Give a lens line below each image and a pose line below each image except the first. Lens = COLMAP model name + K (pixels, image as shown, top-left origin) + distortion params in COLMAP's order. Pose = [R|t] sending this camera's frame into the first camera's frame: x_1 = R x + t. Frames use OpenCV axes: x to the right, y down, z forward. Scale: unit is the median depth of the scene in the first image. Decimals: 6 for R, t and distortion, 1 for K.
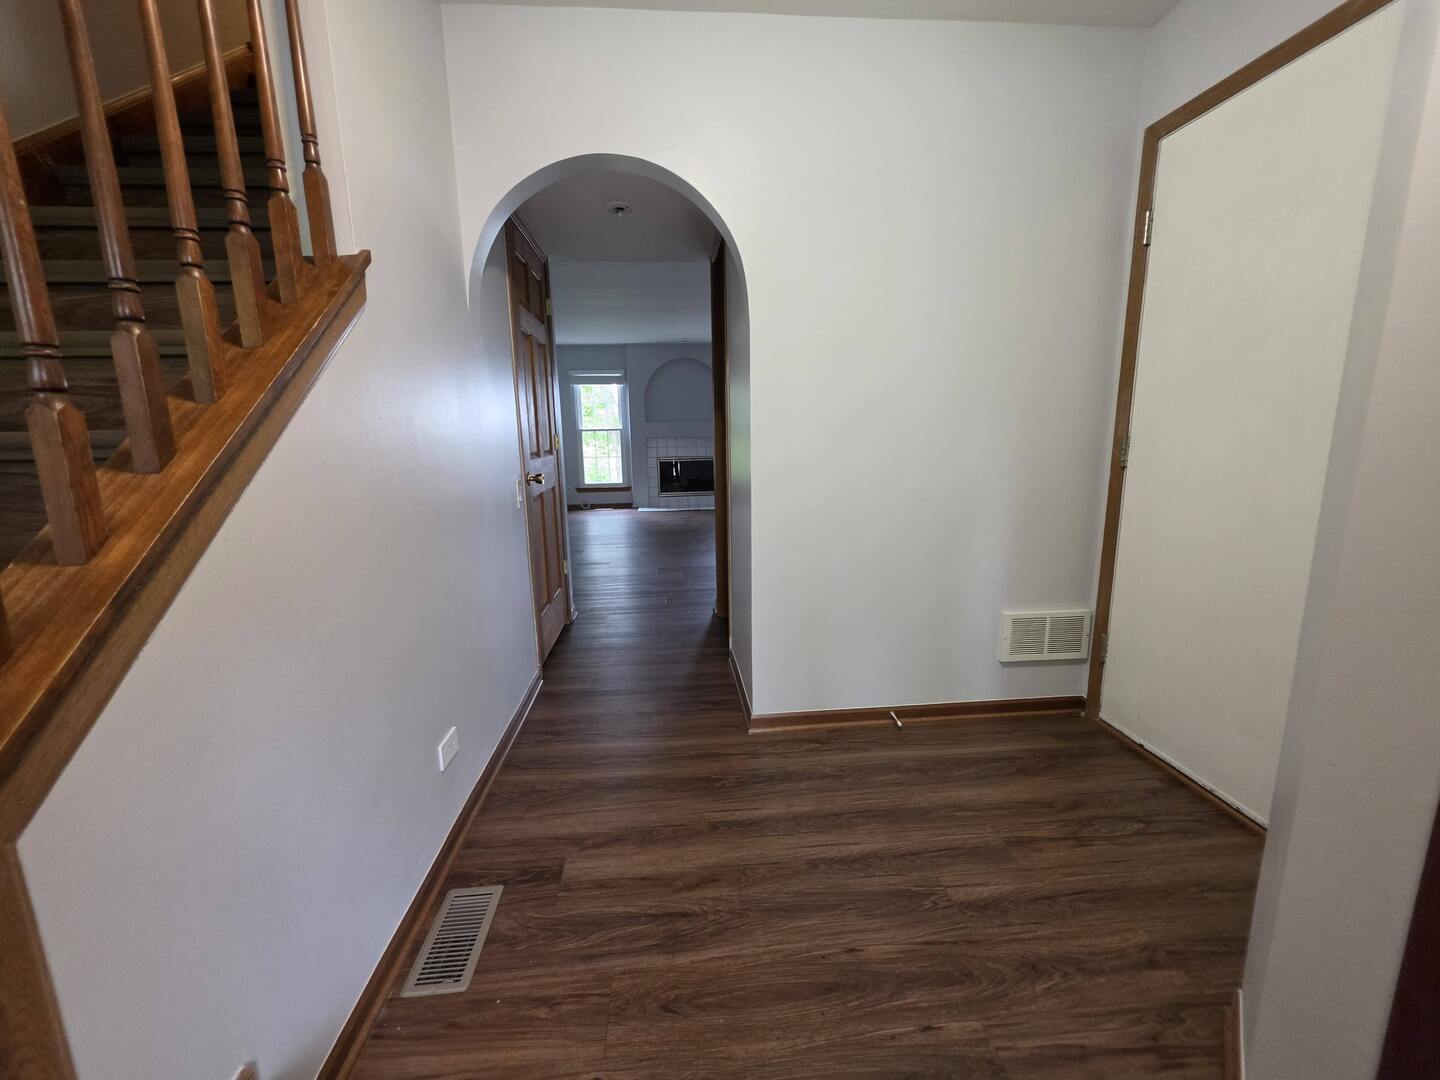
lens RADIAL K [[589.0, 0, 720.0], [0, 589.0, 540.0], [0, 0, 1]] dist [-0.003742, -0.000328]
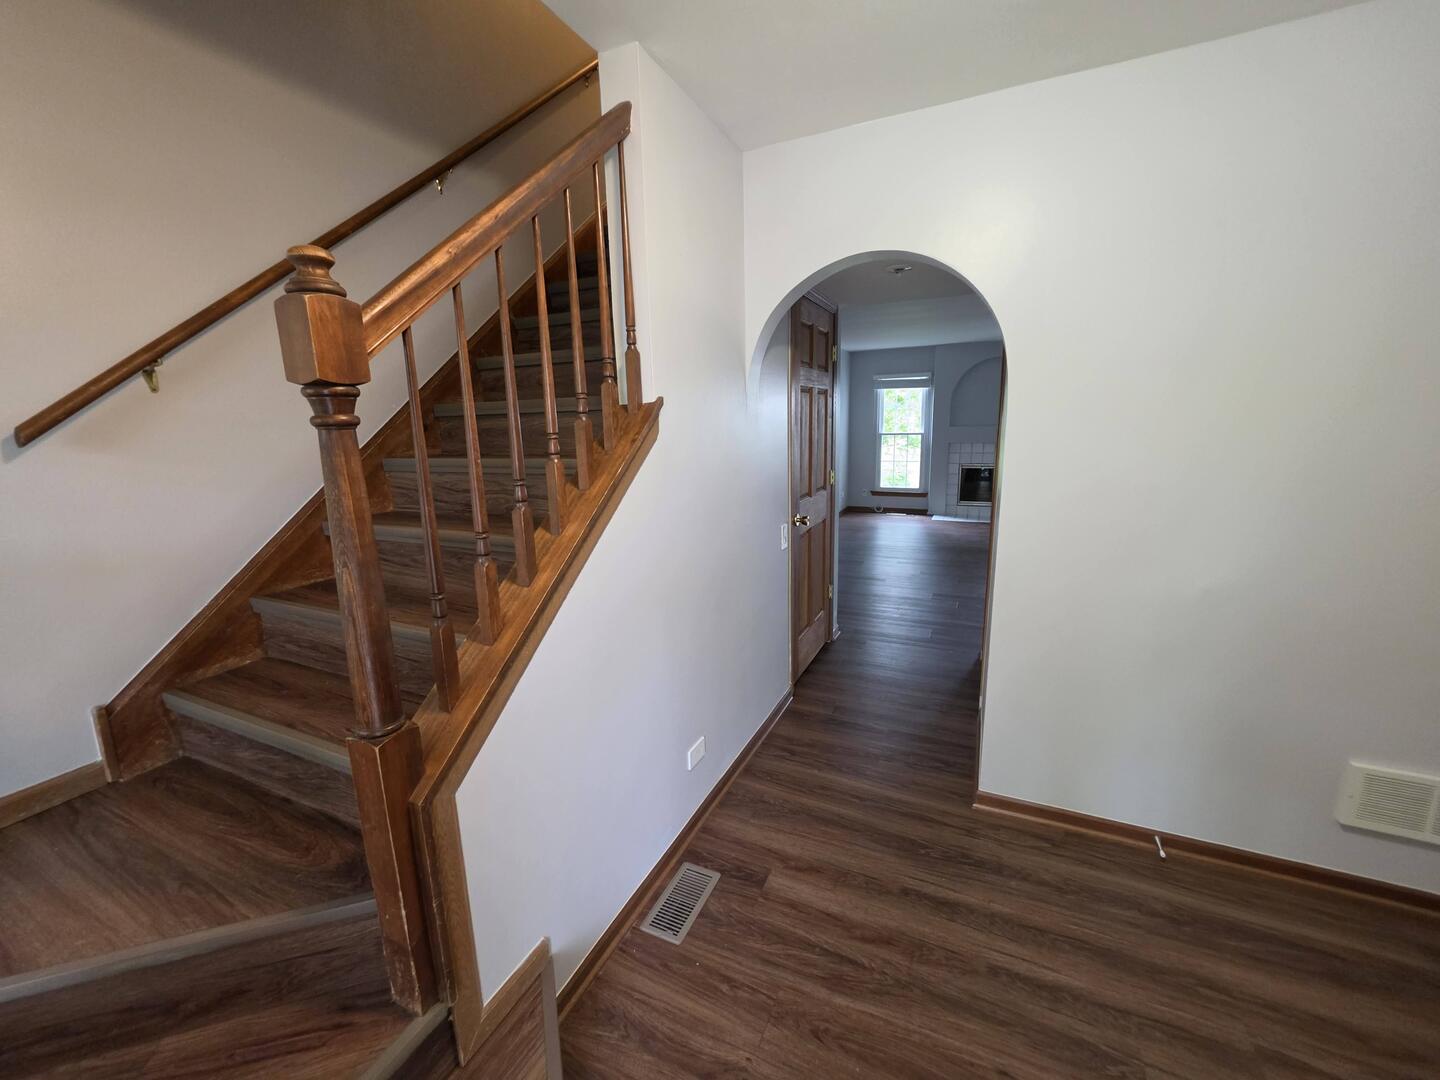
lens RADIAL K [[584.9, 0, 700.6], [0, 584.9, 543.0], [0, 0, 1]] dist [-0.001291, -0.000438]
pose [[0.857317, 0.094110, -0.506113, 0.158537], [-0.080750, 0.995562, 0.048337, -0.174125], [0.508416, -0.000572, 0.861111, -0.104717]]
